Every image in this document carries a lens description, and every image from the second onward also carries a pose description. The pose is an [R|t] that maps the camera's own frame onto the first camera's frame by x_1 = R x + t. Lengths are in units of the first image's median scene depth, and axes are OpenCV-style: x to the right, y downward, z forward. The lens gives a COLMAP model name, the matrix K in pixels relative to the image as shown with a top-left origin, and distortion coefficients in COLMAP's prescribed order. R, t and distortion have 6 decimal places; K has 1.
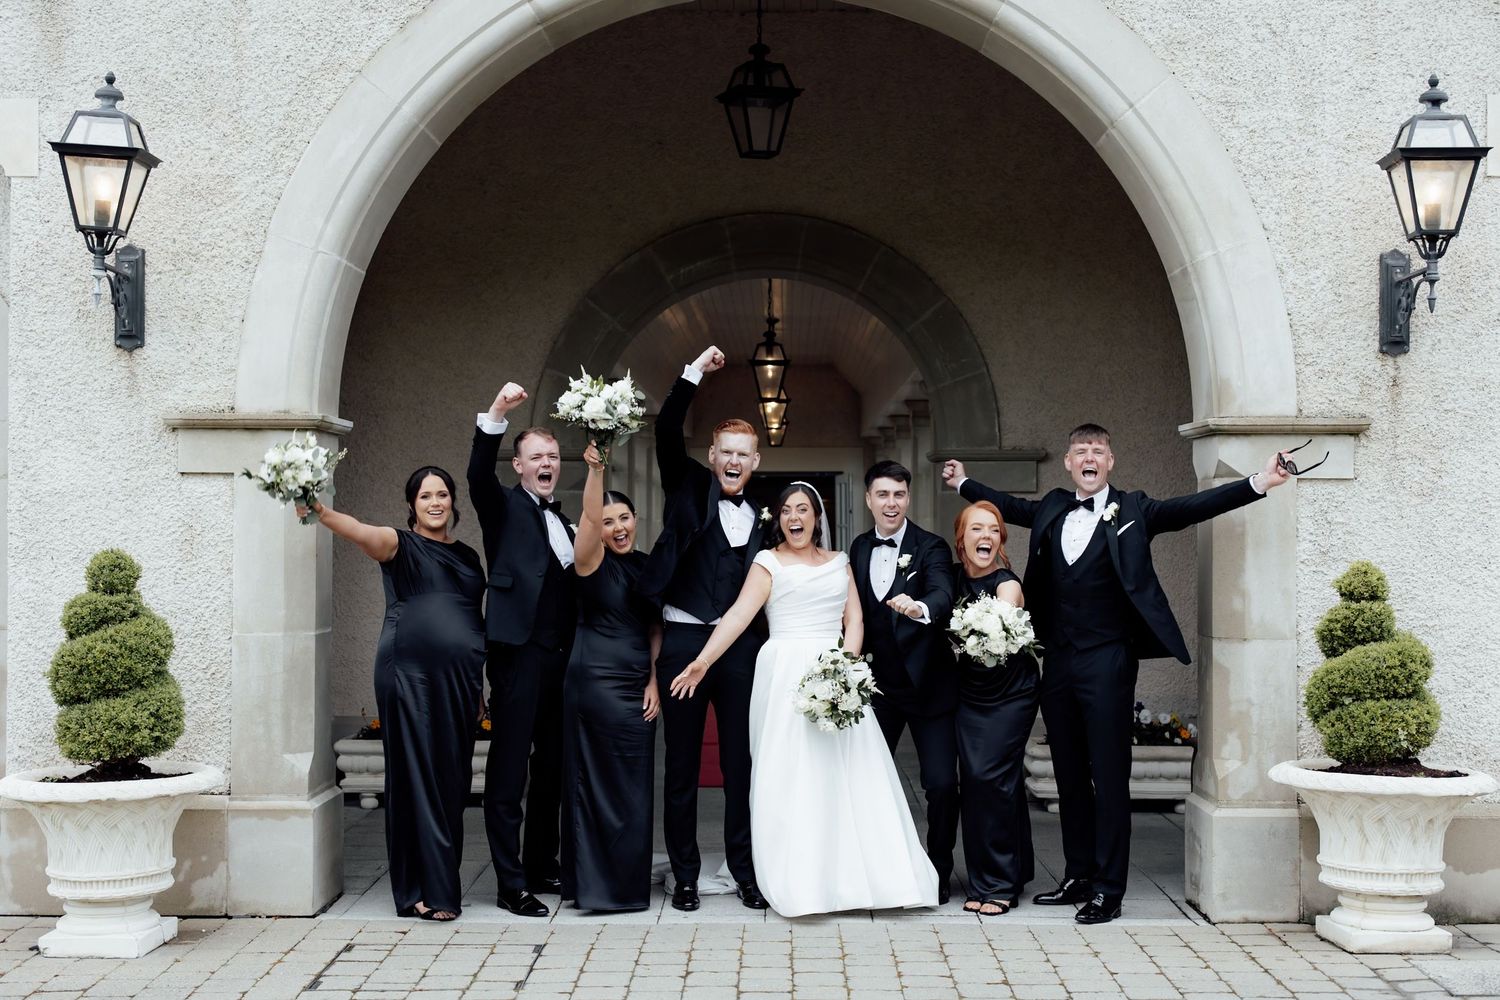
lens RADIAL K [[2173.1, 0, 757.0], [0, 2173.1, 483.8], [0, 0, 1]] dist [0.044819, 0.000000]
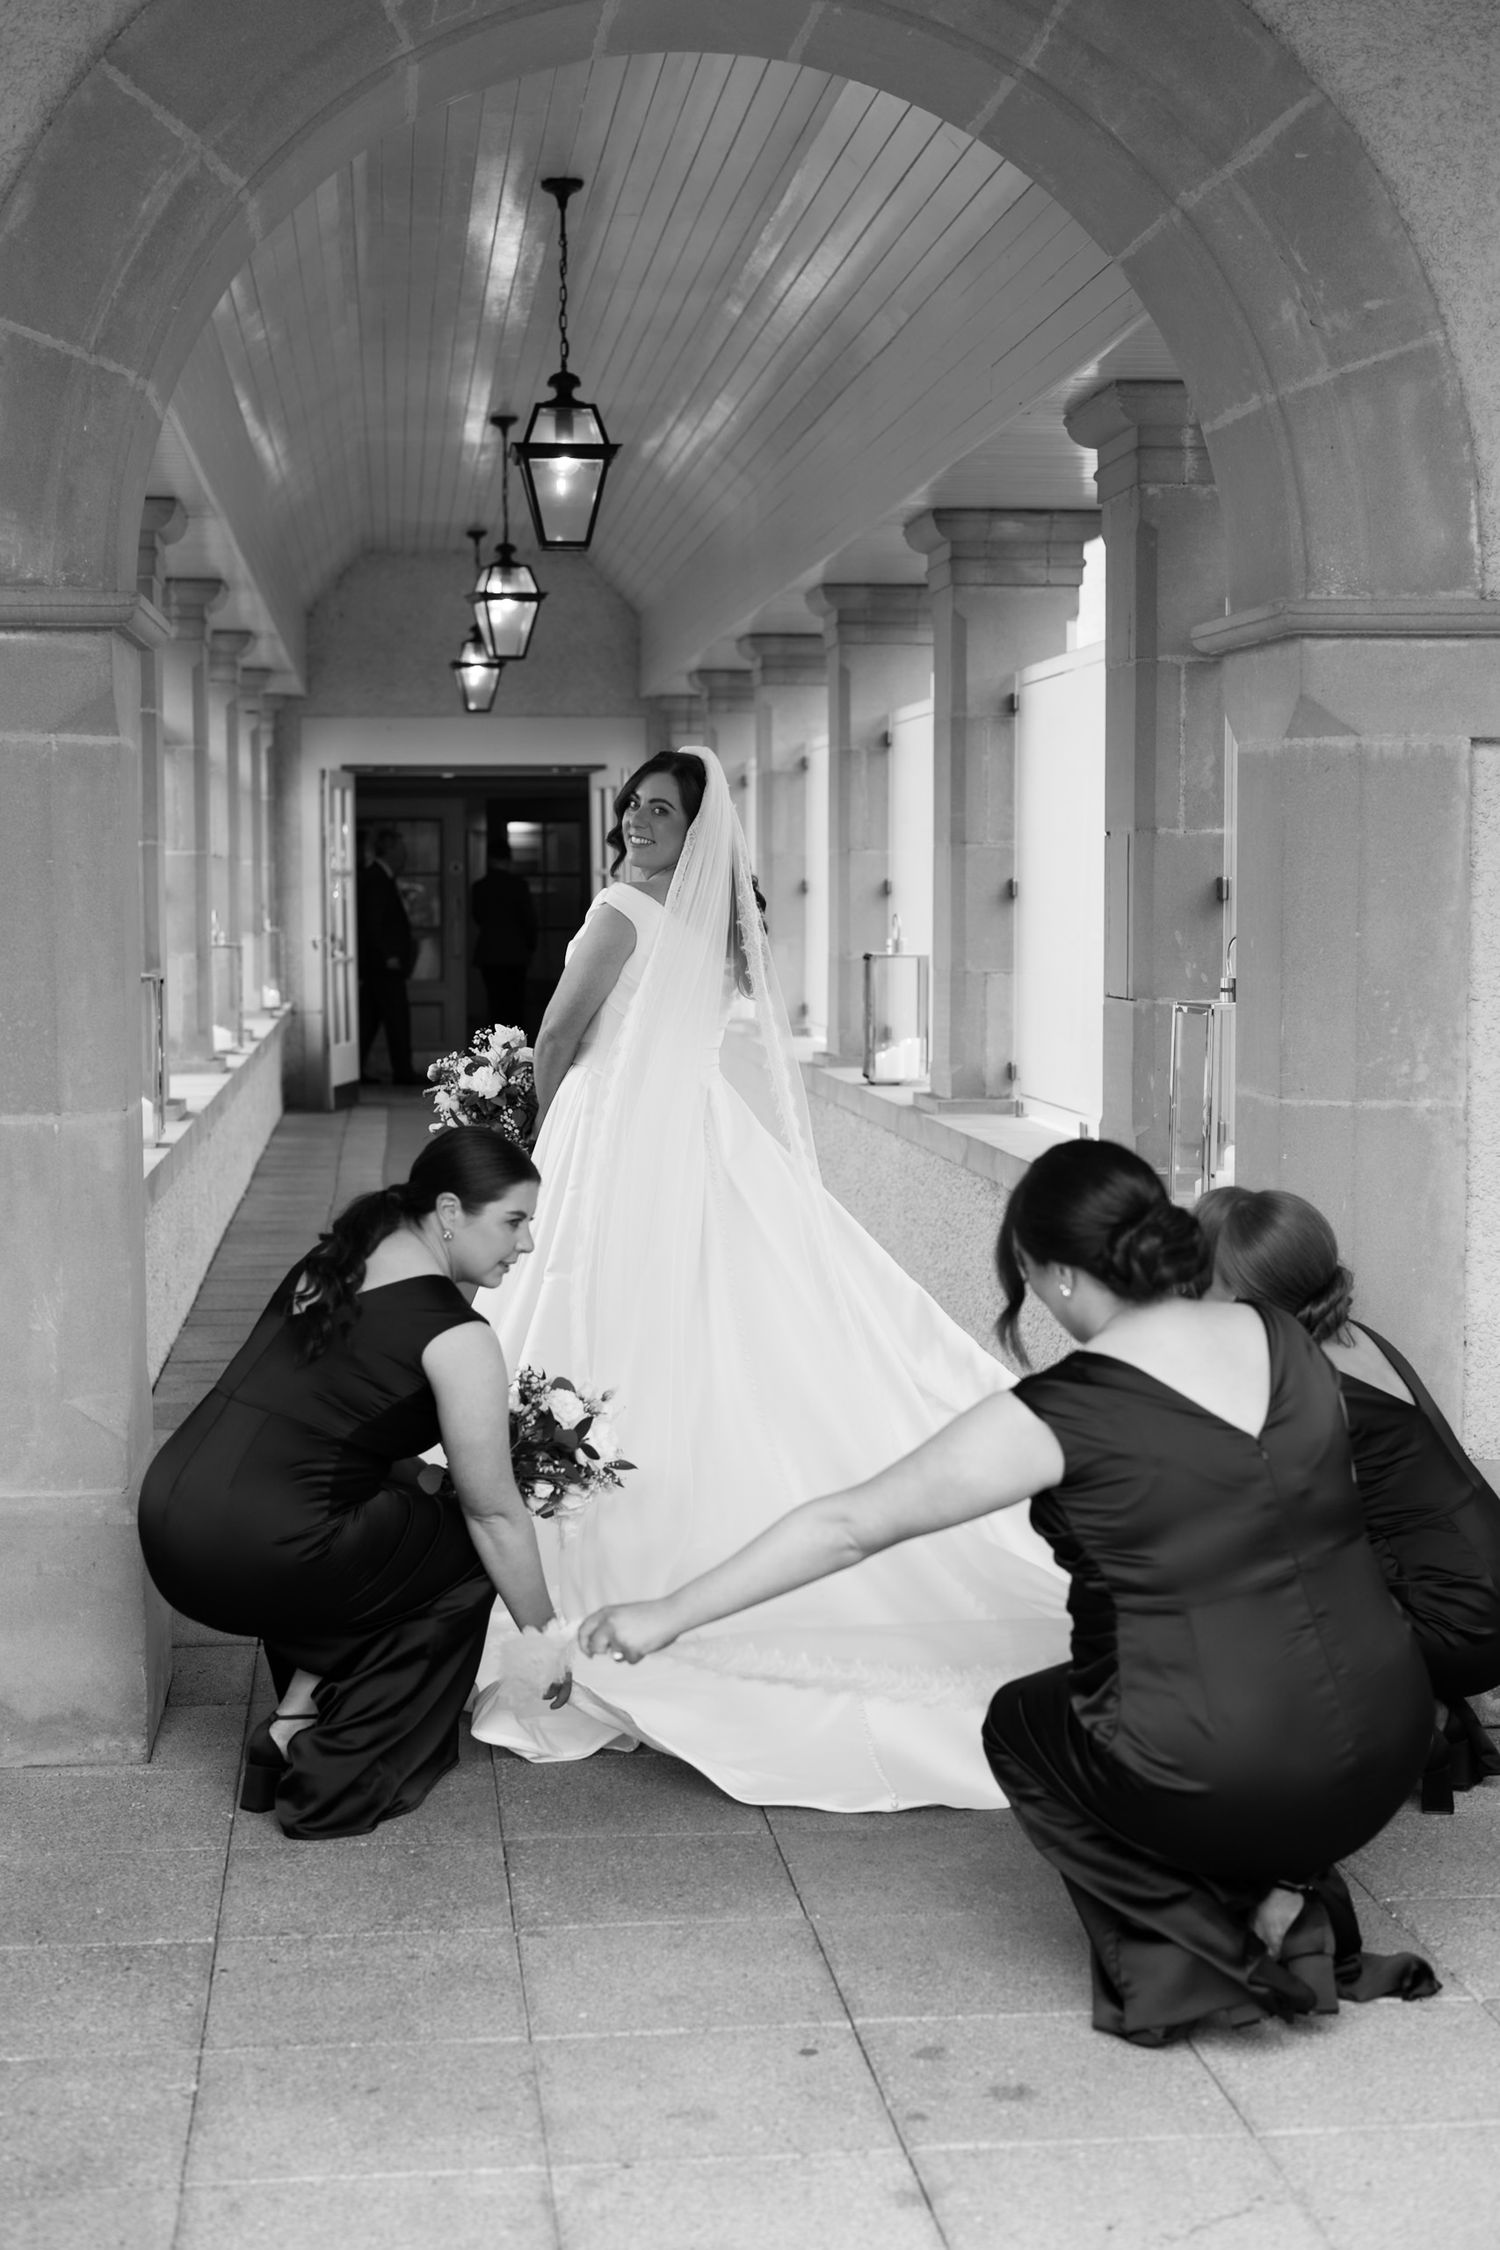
lens RADIAL K [[3259.7, 0, 748.1], [0, 3259.7, 1126.6], [0, 0, 1]] dist [0.044819, 0.000000]
pose [[0.992662, -0.012814, 0.120245, -0.068272], [0.001324, 0.995462, 0.095155, 0.019990], [-0.120919, -0.094297, 0.988173, 0.778979]]
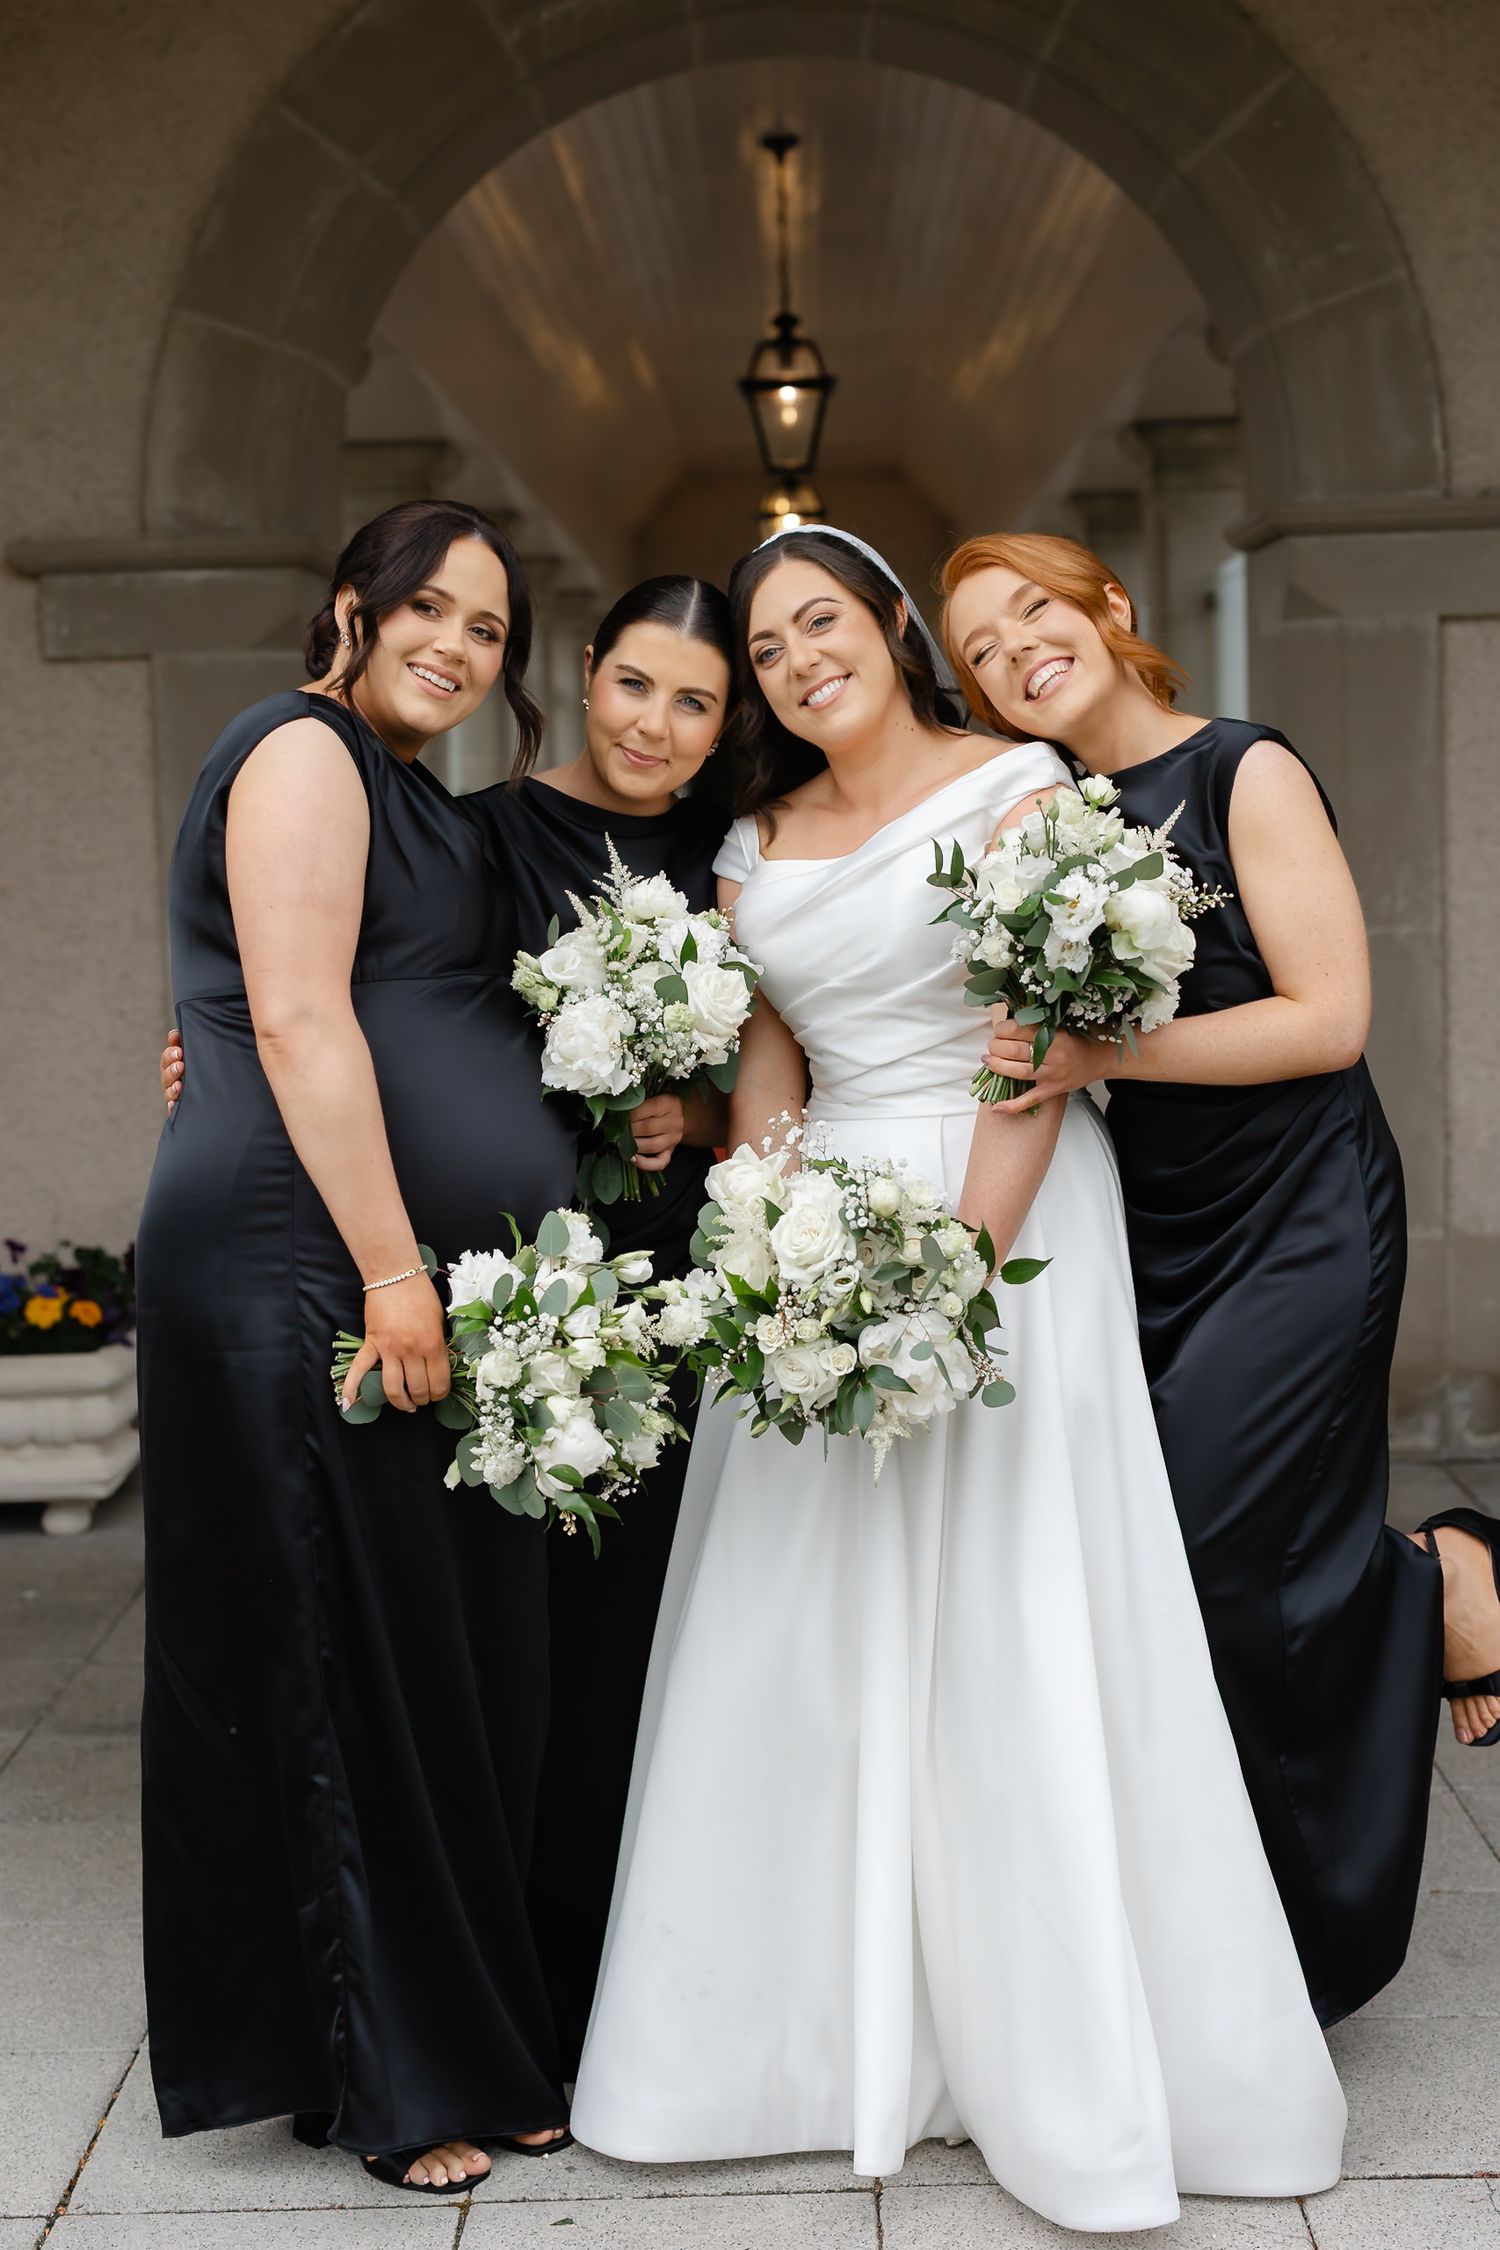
lens RADIAL K [[3259.7, 0, 754.9], [0, 3259.7, 1105.3], [0, 0, 1]] dist [0.044819, 0.000000]
pose [[0.999522, -0.030608, -0.004262, -0.004851], [0.030894, 0.993035, 0.113695, 0.026815], [0.000753, -0.113773, 0.993507, 0.641337]]
